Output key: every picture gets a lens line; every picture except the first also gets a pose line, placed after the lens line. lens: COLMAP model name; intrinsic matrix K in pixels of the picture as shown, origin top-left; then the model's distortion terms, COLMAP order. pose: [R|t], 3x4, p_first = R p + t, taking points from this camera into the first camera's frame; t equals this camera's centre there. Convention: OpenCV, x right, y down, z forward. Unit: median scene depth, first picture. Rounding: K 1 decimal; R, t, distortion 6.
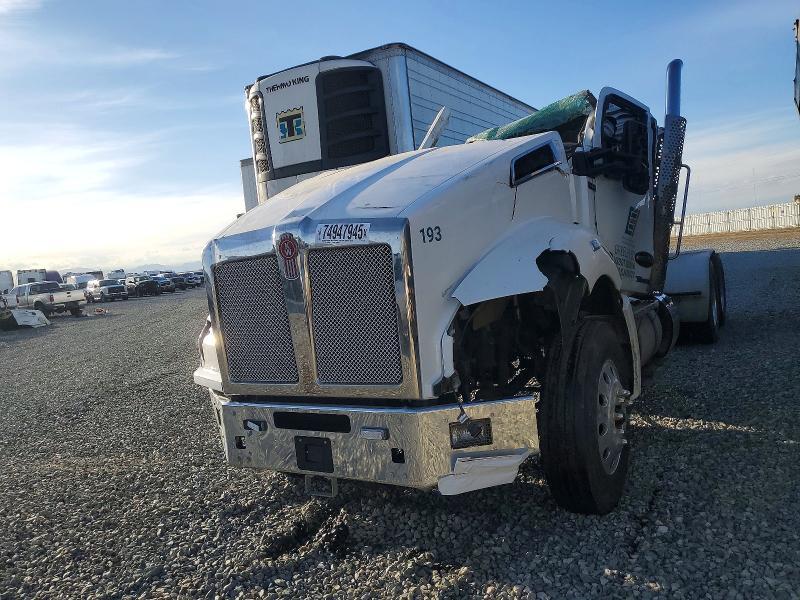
lens RADIAL K [[603.8, 0, 400.0], [0, 603.8, 300.0], [0, 0, 1]] dist [0.071351, -0.088785]
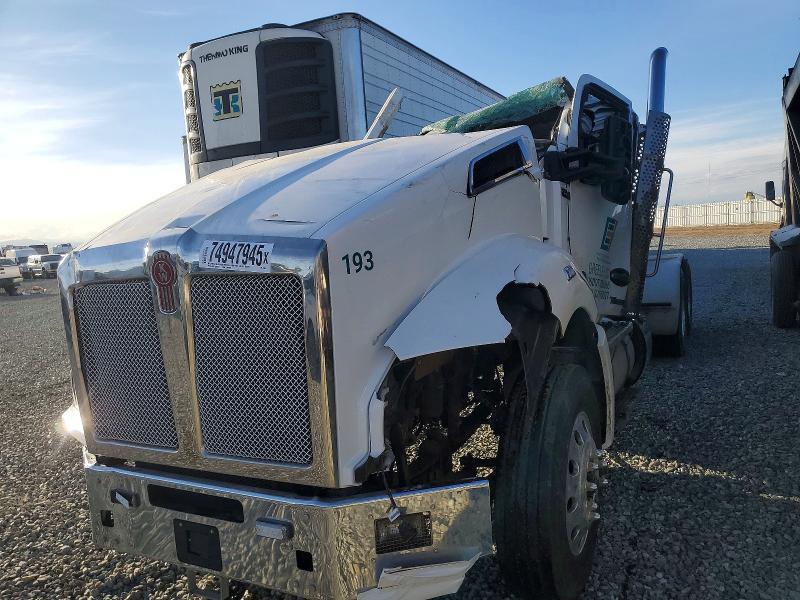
lens RADIAL K [[603.8, 0, 400.0], [0, 603.8, 300.0], [0, 0, 1]] dist [0.071351, -0.088785]
pose [[0.997560, 0.026505, 0.064586, 0.036049], [-0.028363, 0.999205, 0.028028, -0.054376], [-0.063791, -0.029791, 0.997518, 0.167488]]
